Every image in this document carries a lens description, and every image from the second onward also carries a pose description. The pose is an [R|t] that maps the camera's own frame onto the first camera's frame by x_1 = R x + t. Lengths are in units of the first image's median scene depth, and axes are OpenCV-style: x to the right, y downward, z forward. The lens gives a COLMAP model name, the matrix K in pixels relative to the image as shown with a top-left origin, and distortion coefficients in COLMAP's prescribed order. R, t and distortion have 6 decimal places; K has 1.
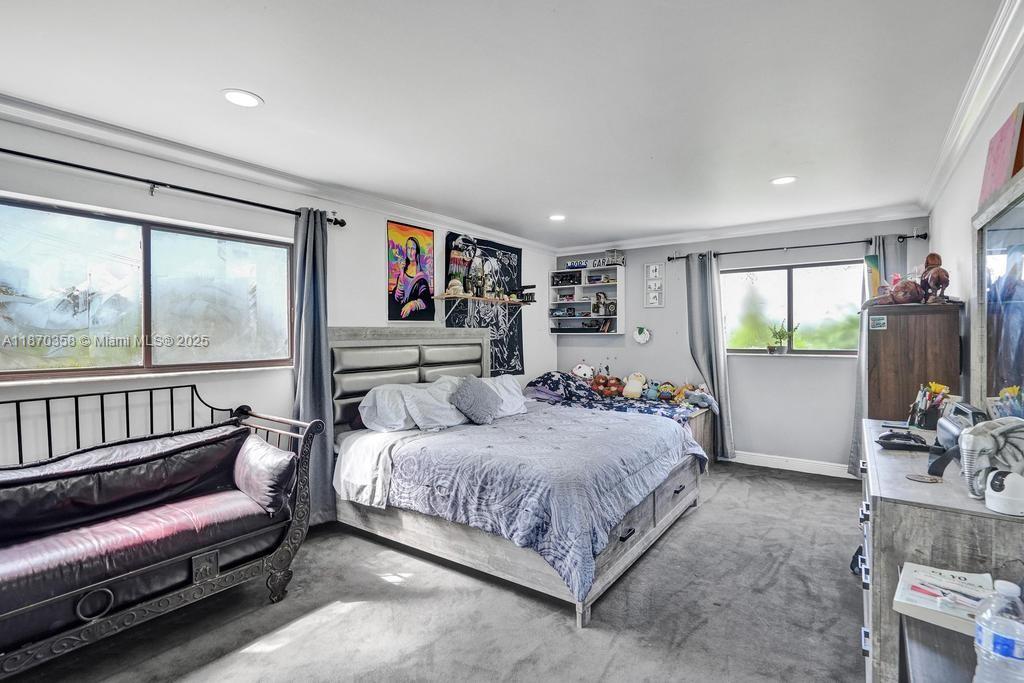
lens RADIAL K [[482.7, 0, 511.7], [0, 482.7, 341.5], [0, 0, 1]] dist [-0.002546, 0.000559]
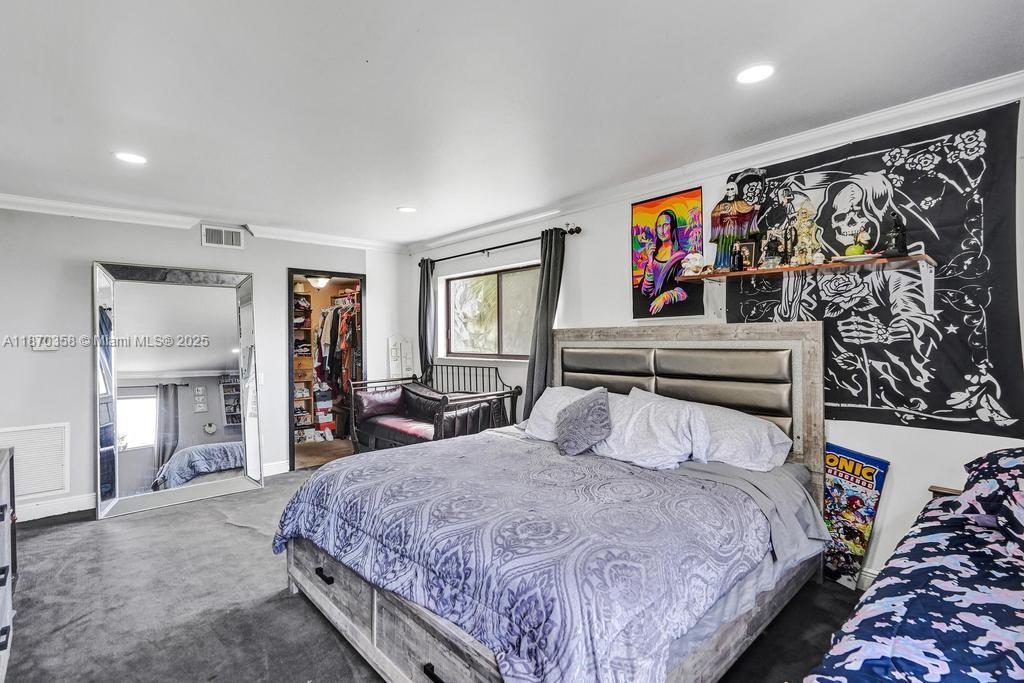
lens RADIAL K [[482.7, 0, 511.5], [0, 482.7, 340.4], [0, 0, 1]] dist [-0.002546, 0.000559]
pose [[-0.196099, 0.013227, -0.980495, 0.608476], [-0.002862, 0.999897, 0.014061, -0.015433], [0.980580, 0.005563, -0.196041, 0.903962]]
